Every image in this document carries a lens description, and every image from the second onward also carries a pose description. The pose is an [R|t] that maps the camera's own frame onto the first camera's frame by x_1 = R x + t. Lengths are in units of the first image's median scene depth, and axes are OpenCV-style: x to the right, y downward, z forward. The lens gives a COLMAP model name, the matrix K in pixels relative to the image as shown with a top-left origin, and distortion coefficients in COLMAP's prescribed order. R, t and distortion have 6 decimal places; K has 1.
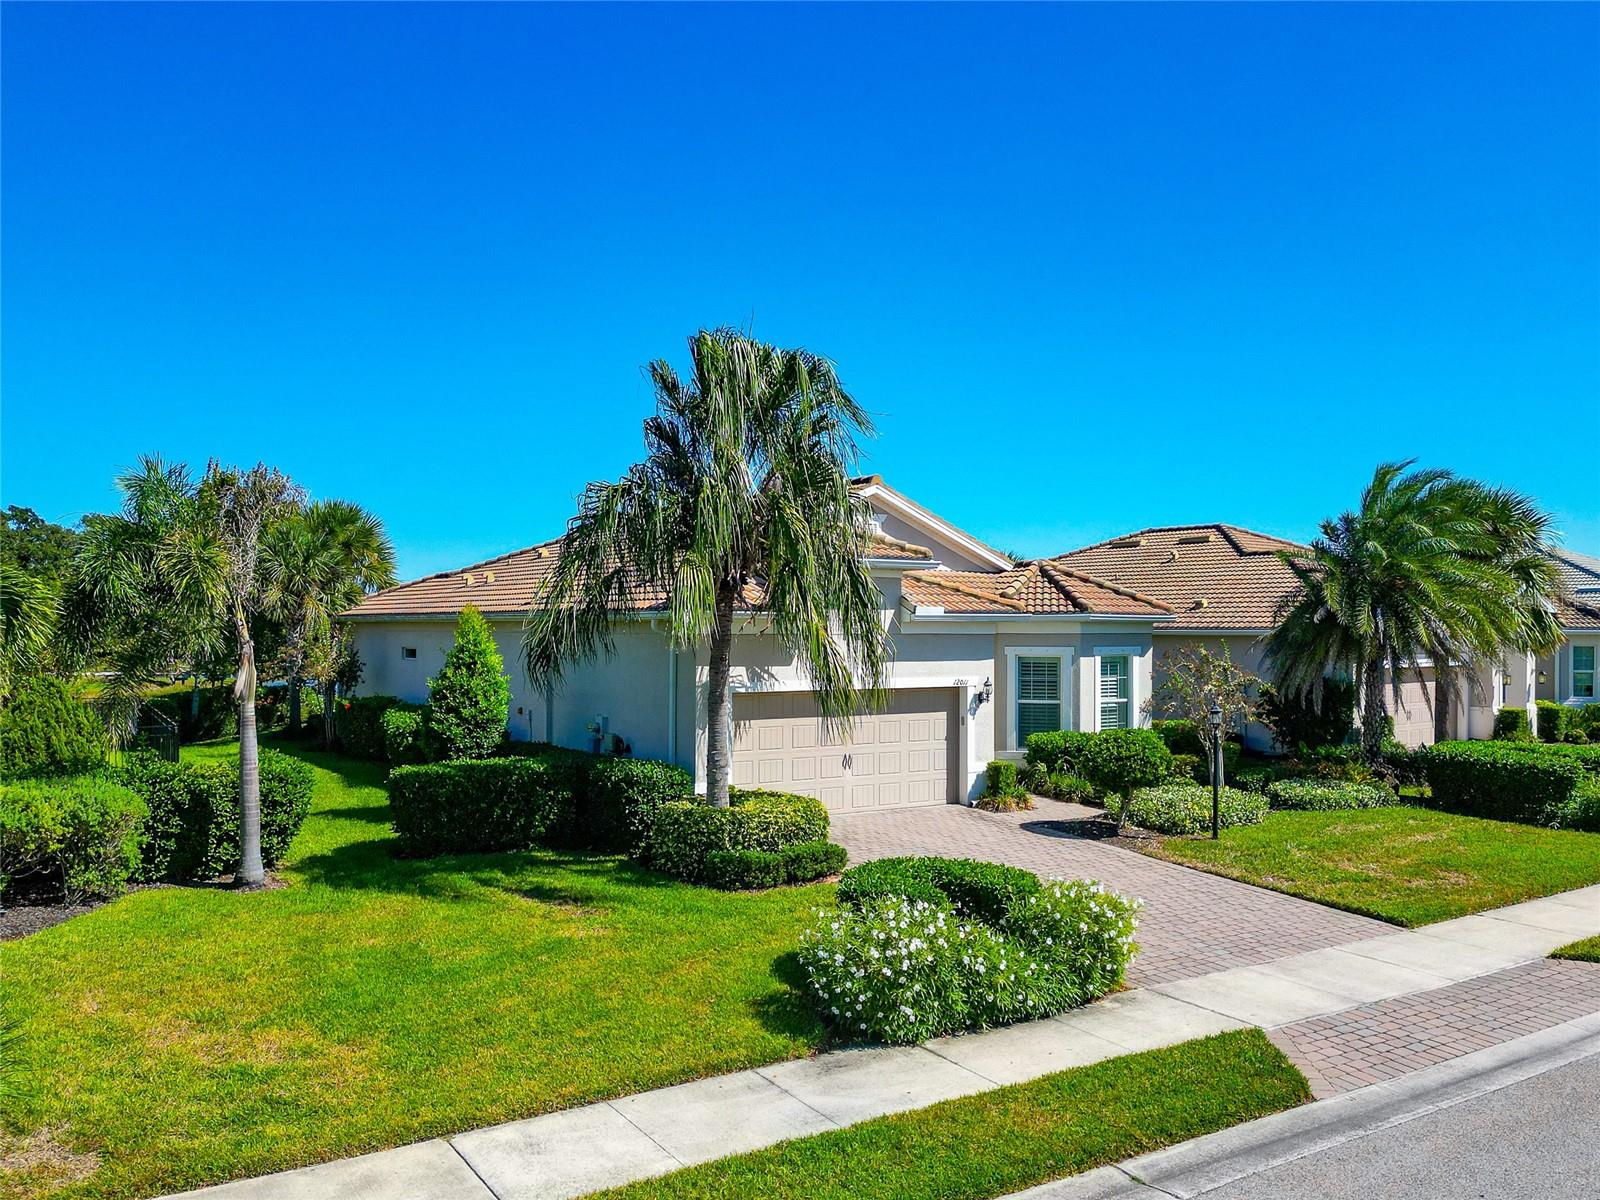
lens RADIAL K [[1270.0, 0, 811.6], [0, 1270.0, 619.8], [0, 0, 1]] dist [0.091593, -0.106620]
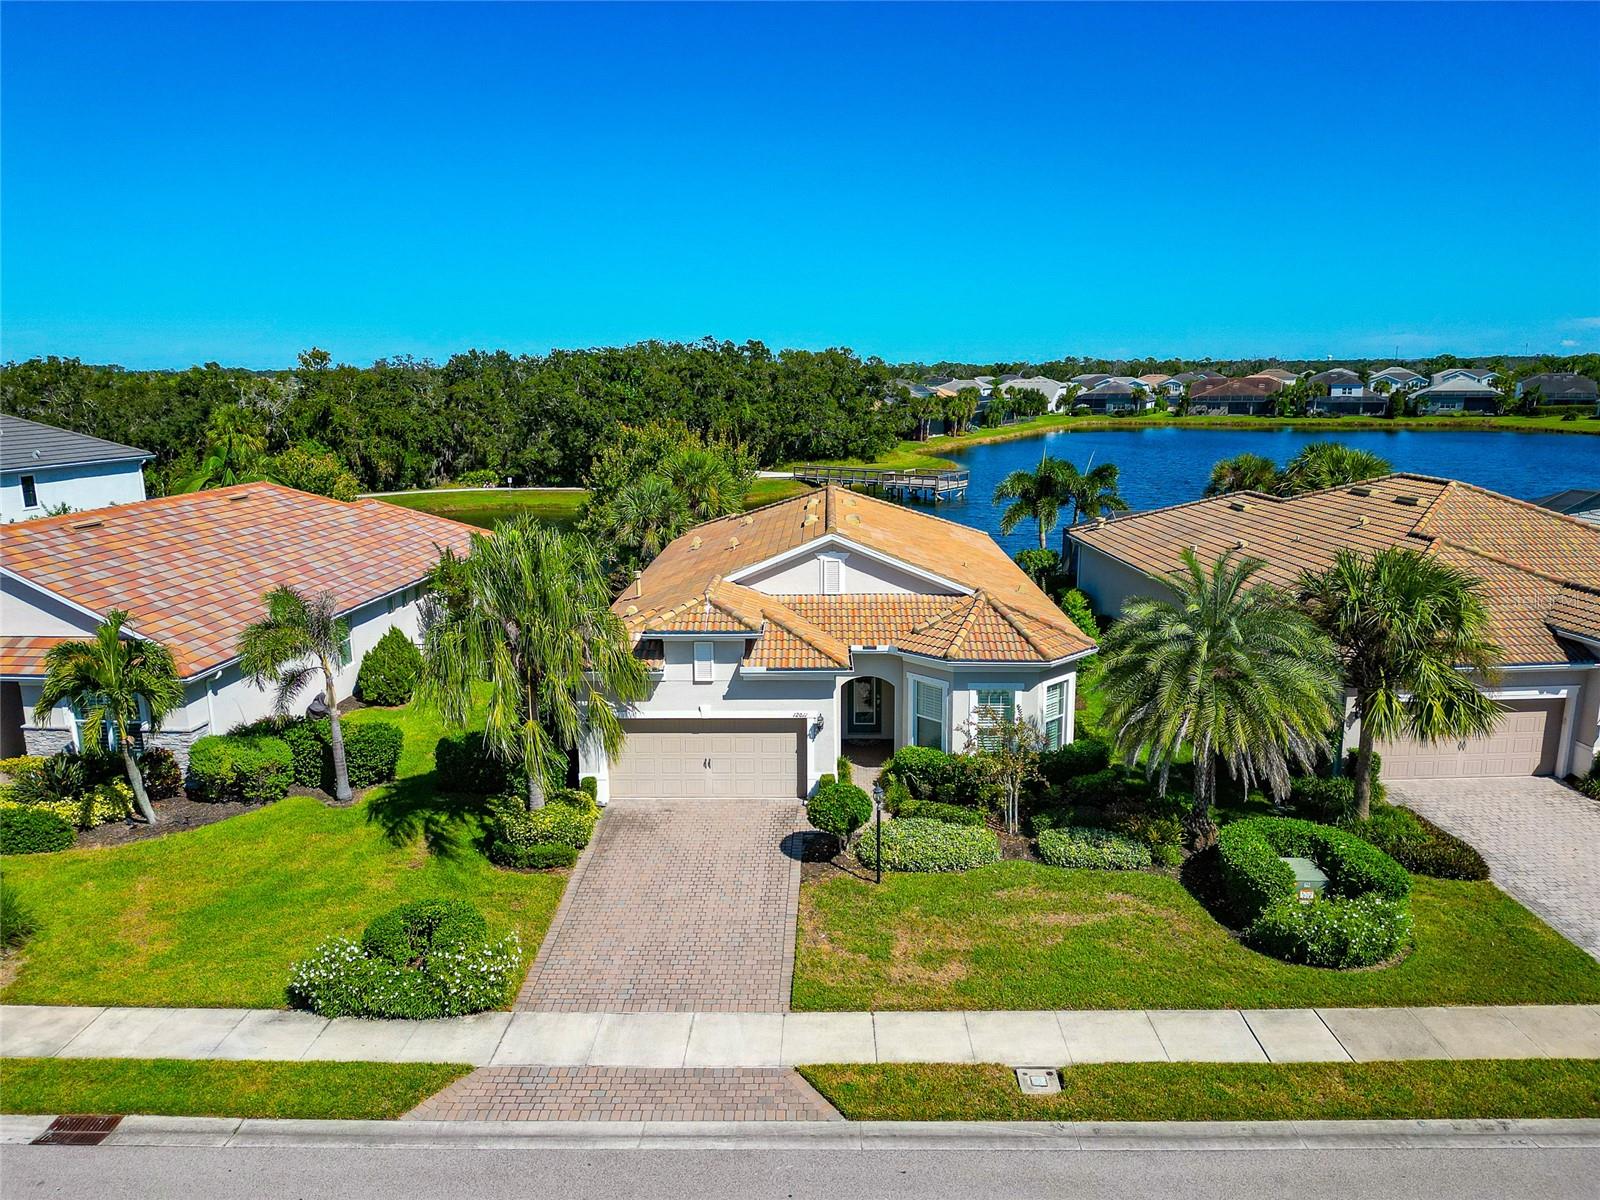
lens RADIAL K [[1130.1, 0, 802.9], [0, 1130.1, 603.6], [0, 0, 1]] dist [0.074576, -0.069881]
pose [[0.817970, 0.104566, -0.565677, 0.874684], [0.014511, 0.979277, 0.202003, -0.343607], [0.575078, -0.173441, 0.799502, 0.074576]]
